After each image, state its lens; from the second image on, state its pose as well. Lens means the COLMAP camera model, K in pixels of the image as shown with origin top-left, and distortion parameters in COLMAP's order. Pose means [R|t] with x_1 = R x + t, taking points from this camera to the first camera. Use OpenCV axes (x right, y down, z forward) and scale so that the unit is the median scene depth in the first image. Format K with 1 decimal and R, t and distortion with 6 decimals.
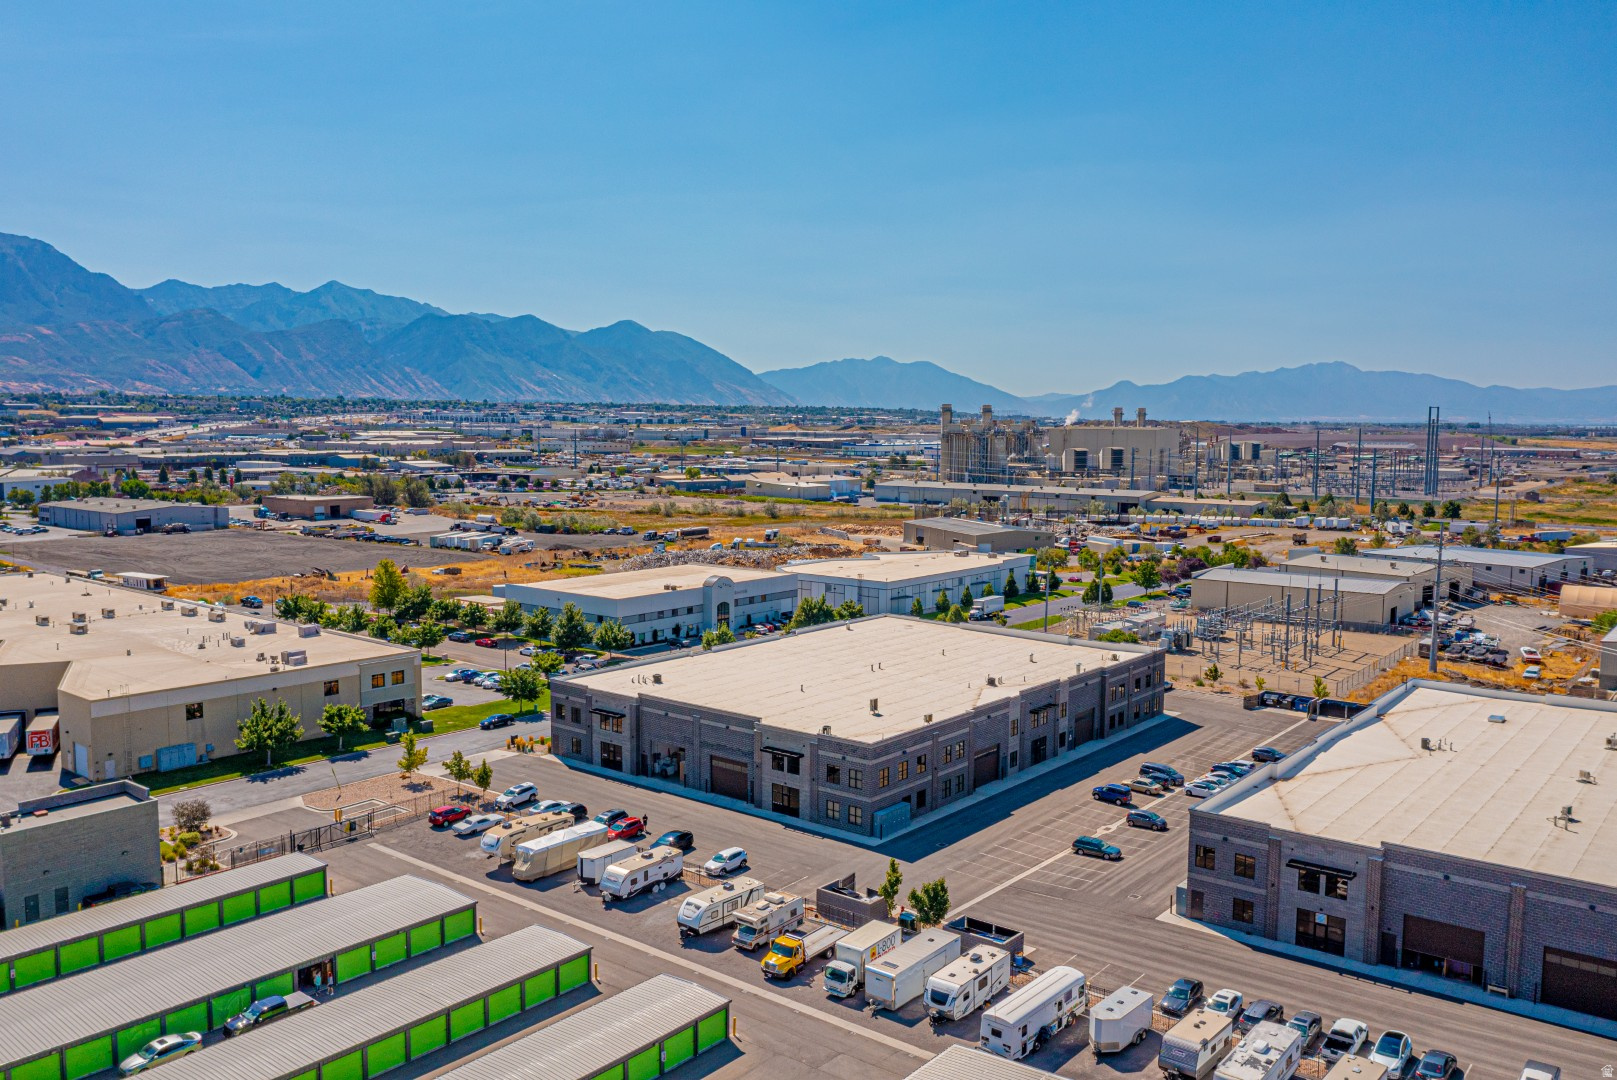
lens RADIAL K [[1262.3, 0, 814.1], [0, 1262.3, 534.9], [0, 0, 1]] dist [-0.017839, -0.006314]
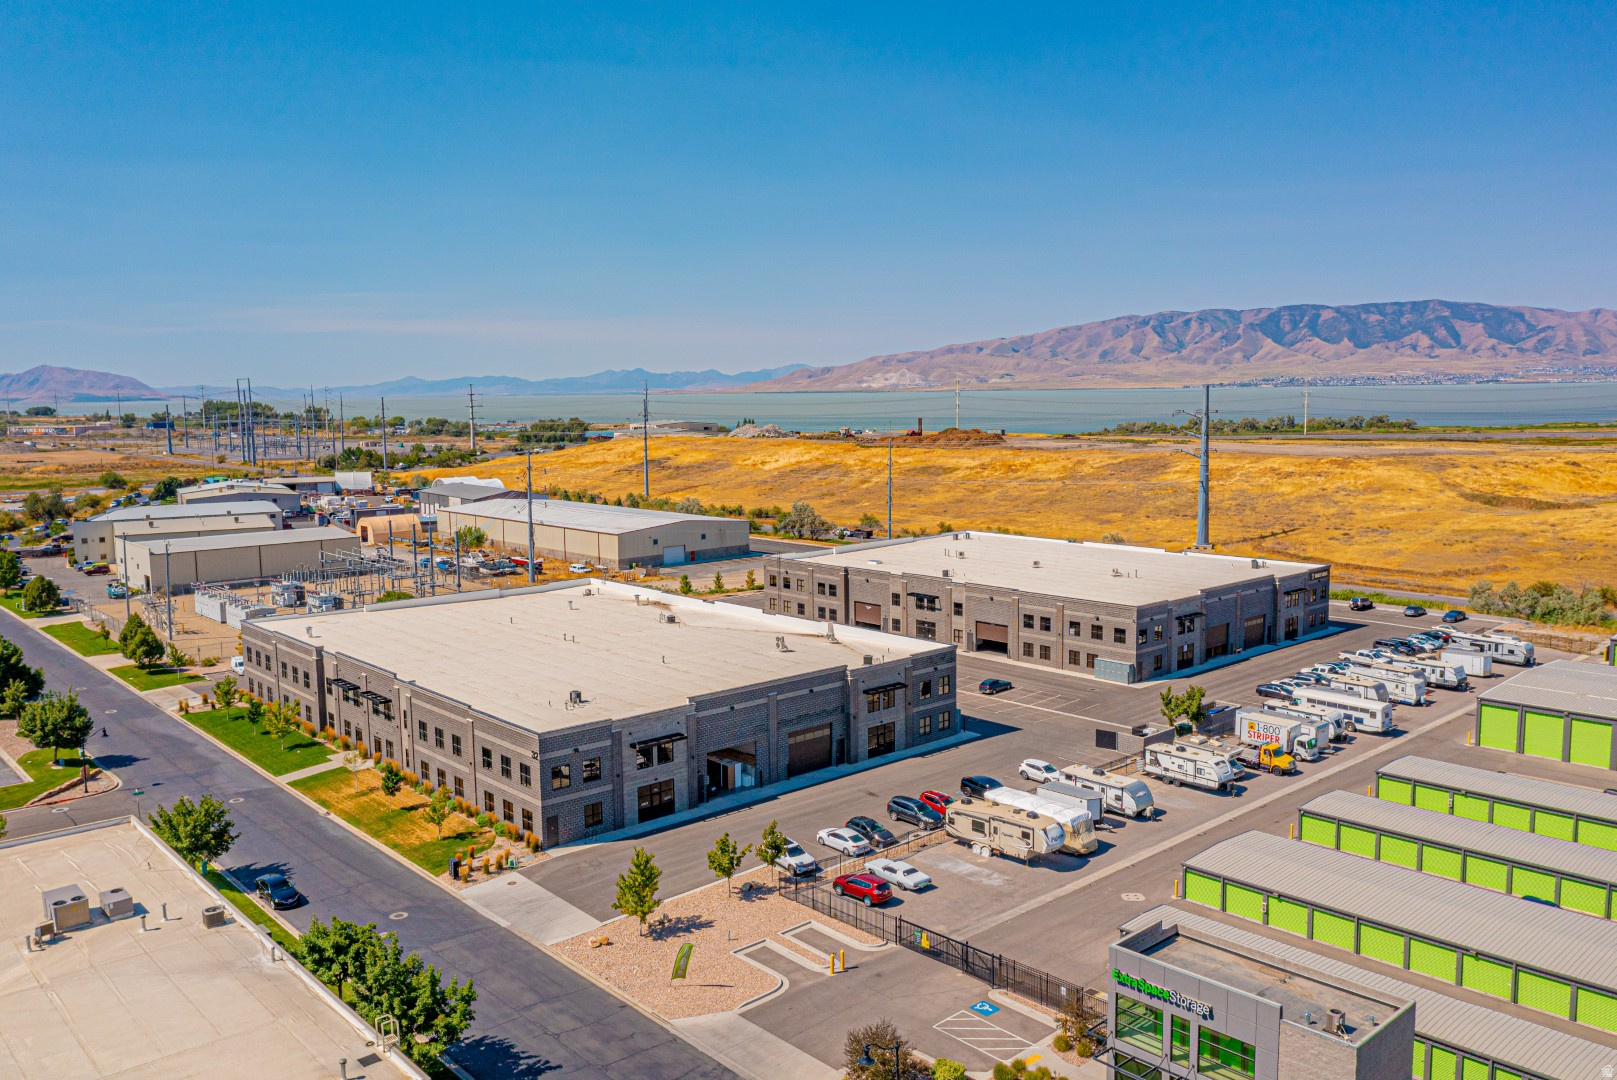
lens RADIAL K [[1262.3, 0, 814.1], [0, 1262.3, 534.9], [0, 0, 1]] dist [-0.017839, -0.006314]
pose [[0.160451, -0.118511, 0.979903, -0.880253], [0.101771, 0.989461, 0.103003, -0.039193], [-0.981783, 0.083199, 0.170821, 0.830315]]
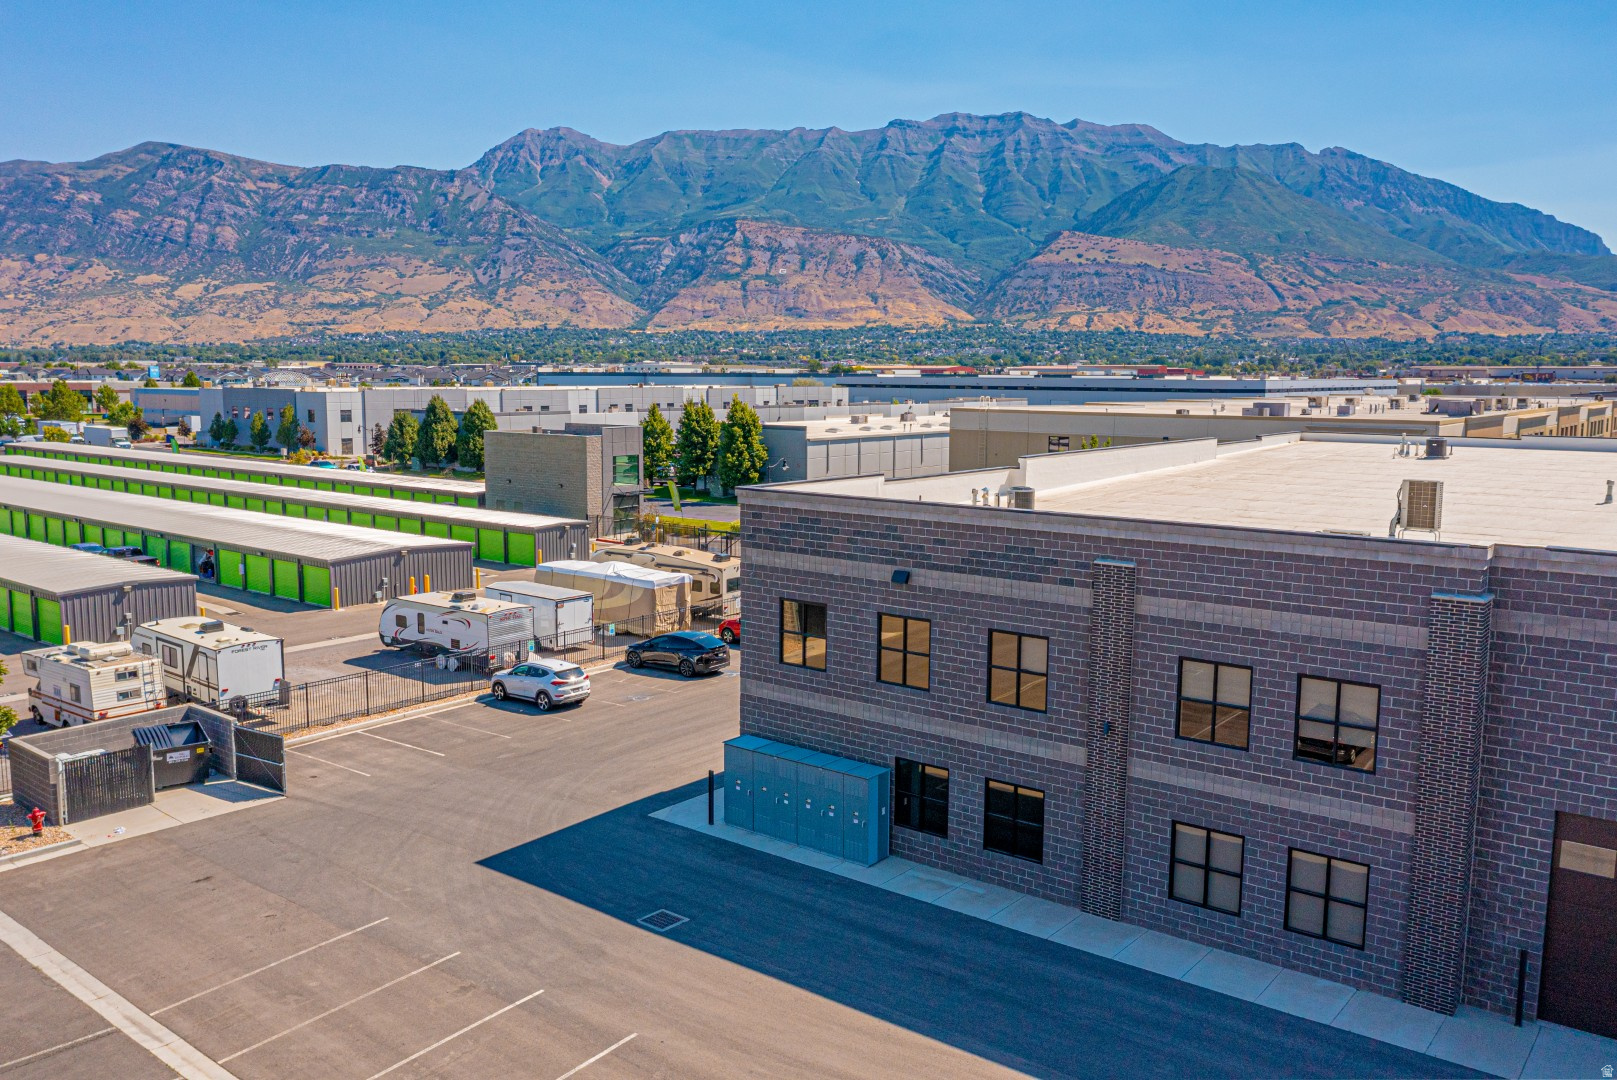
lens RADIAL K [[1279.2, 0, 808.5], [0, 1279.2, 540.0], [0, 0, 1]] dist [-0.020685, 0.001973]
pose [[0.007441, 0.121917, -0.992512, 0.298083], [-0.095384, 0.988101, 0.120660, 0.126080], [0.995413, 0.093772, 0.018981, 0.902982]]
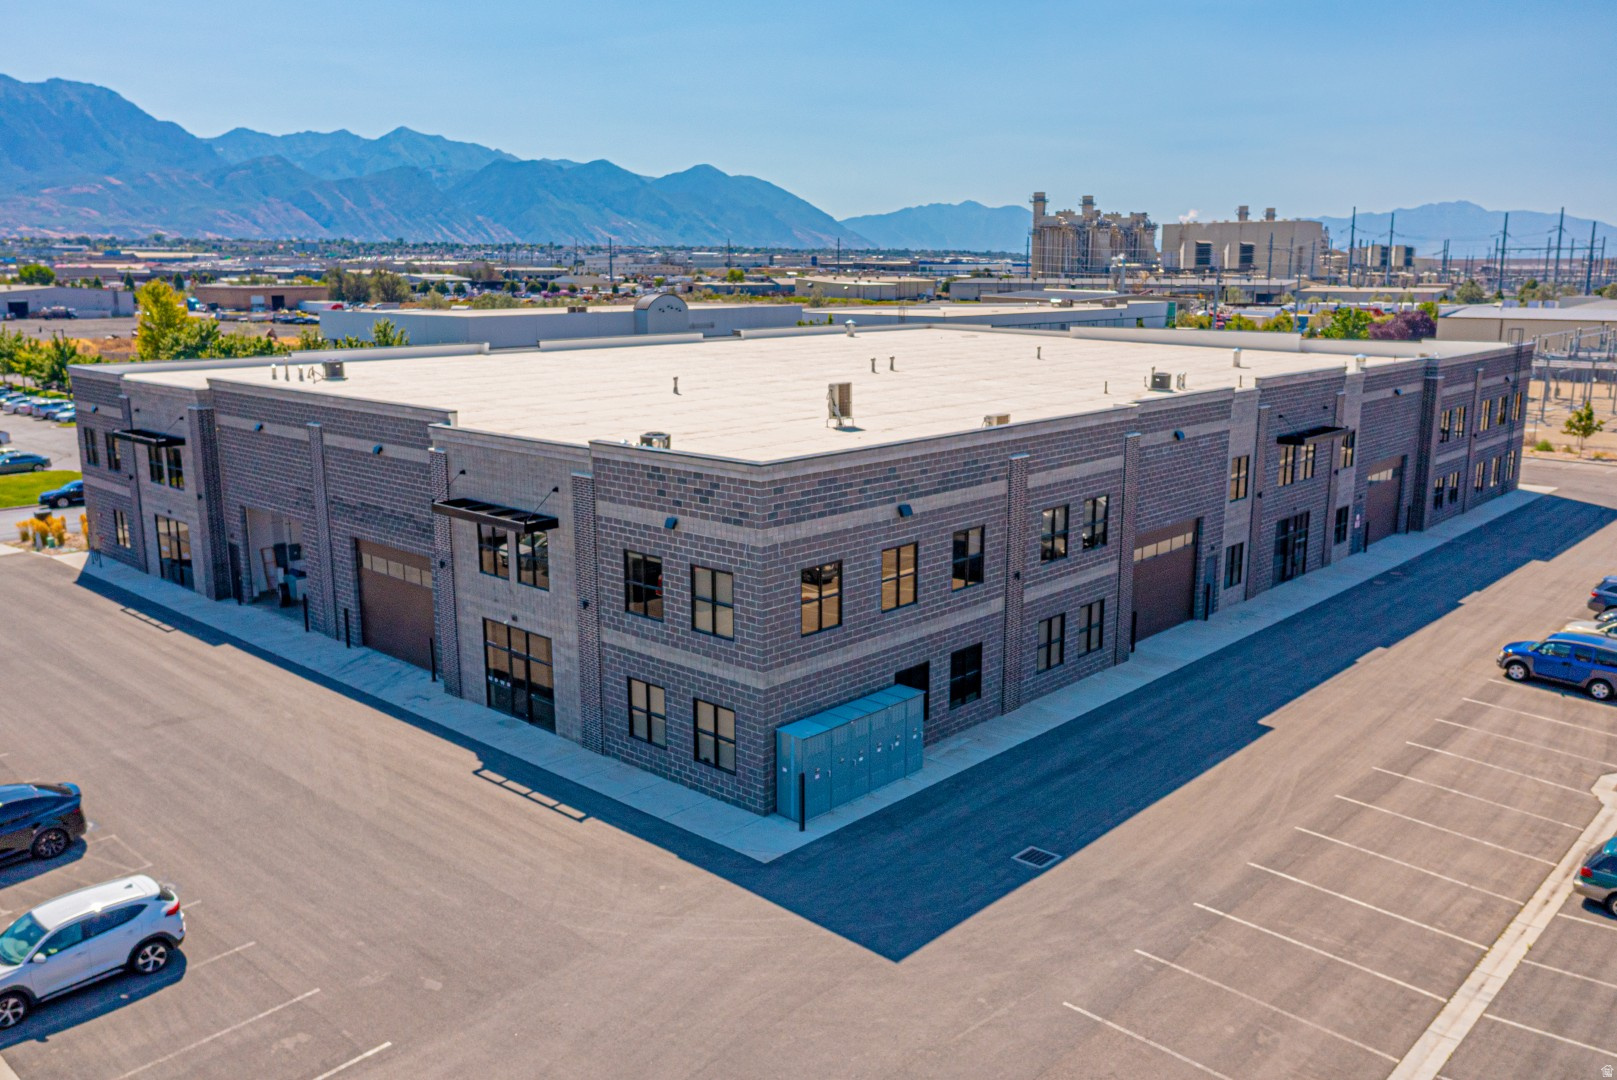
lens RADIAL K [[1294.8, 0, 813.0], [0, 1294.8, 535.3], [0, 0, 1]] dist [-0.013873, -0.003840]
pose [[0.997955, 0.005811, -0.063649, 0.064549], [0.001452, 0.993542, 0.113460, 0.134499], [0.063897, -0.113320, 0.991502, 0.661626]]
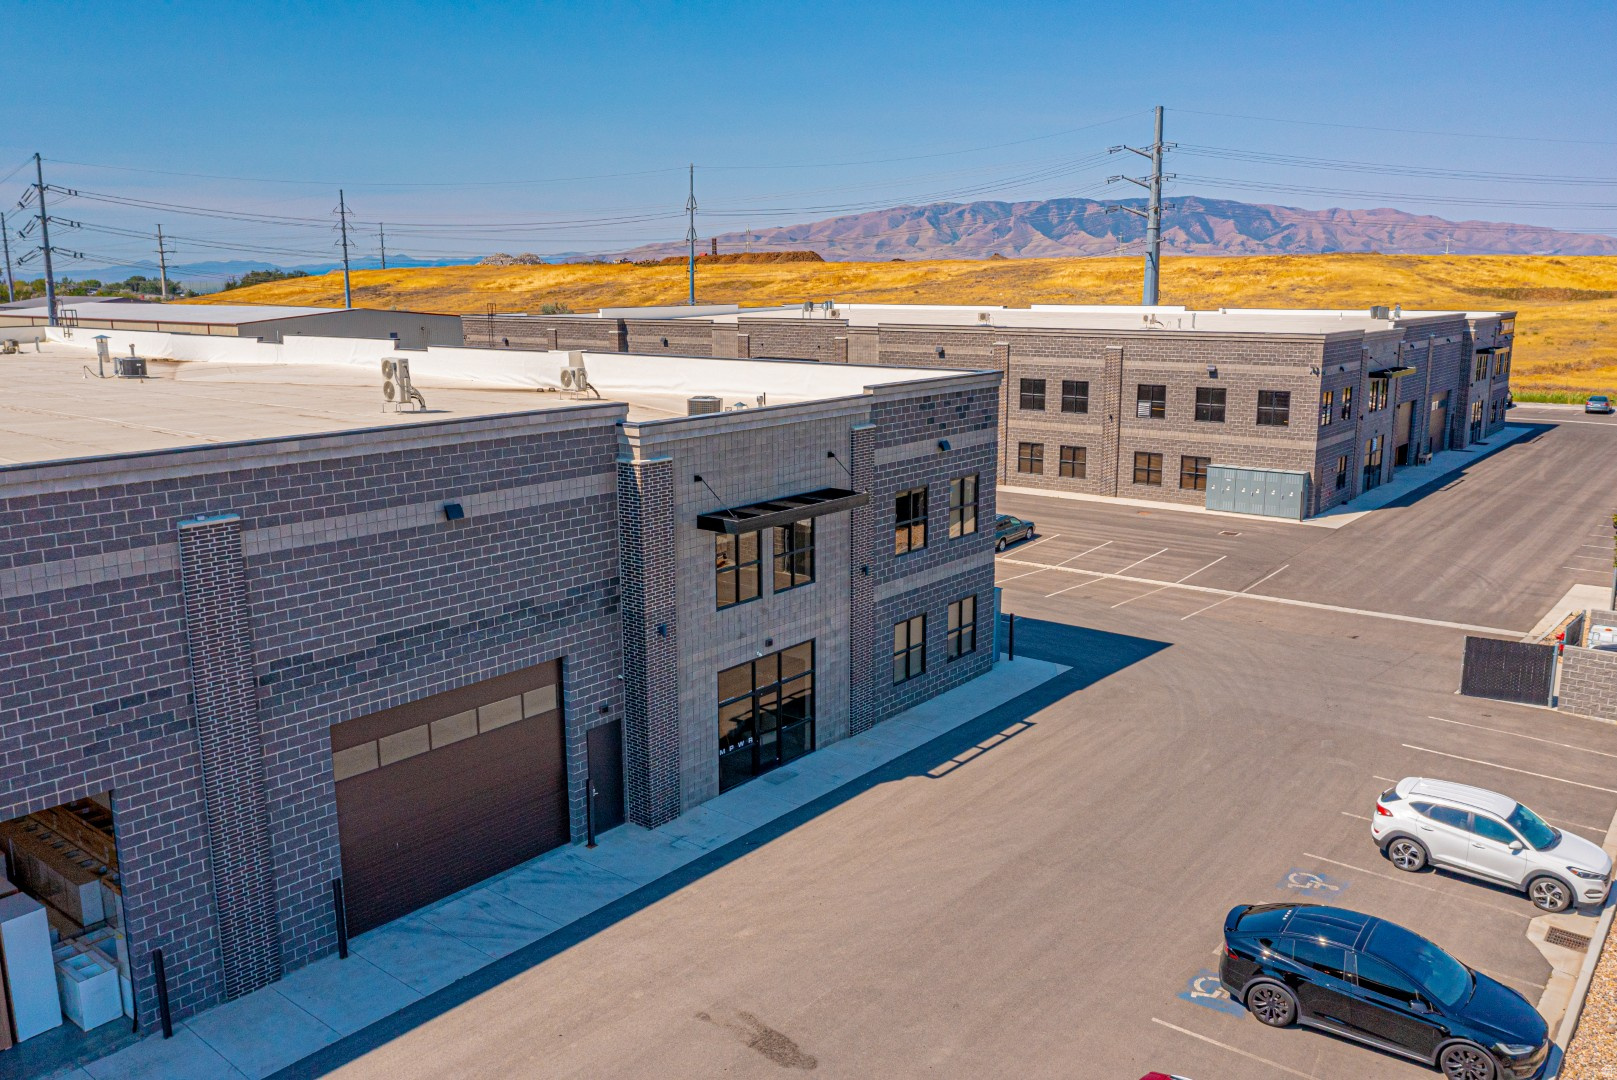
lens RADIAL K [[1279.2, 0, 808.5], [0, 1279.2, 540.0], [0, 0, 1]] dist [-0.020685, 0.001973]
pose [[-0.006135, -0.207963, 0.978118, -0.238963], [0.092650, 0.973810, 0.207628, 0.122336], [-0.995680, 0.091897, 0.013293, 0.934298]]
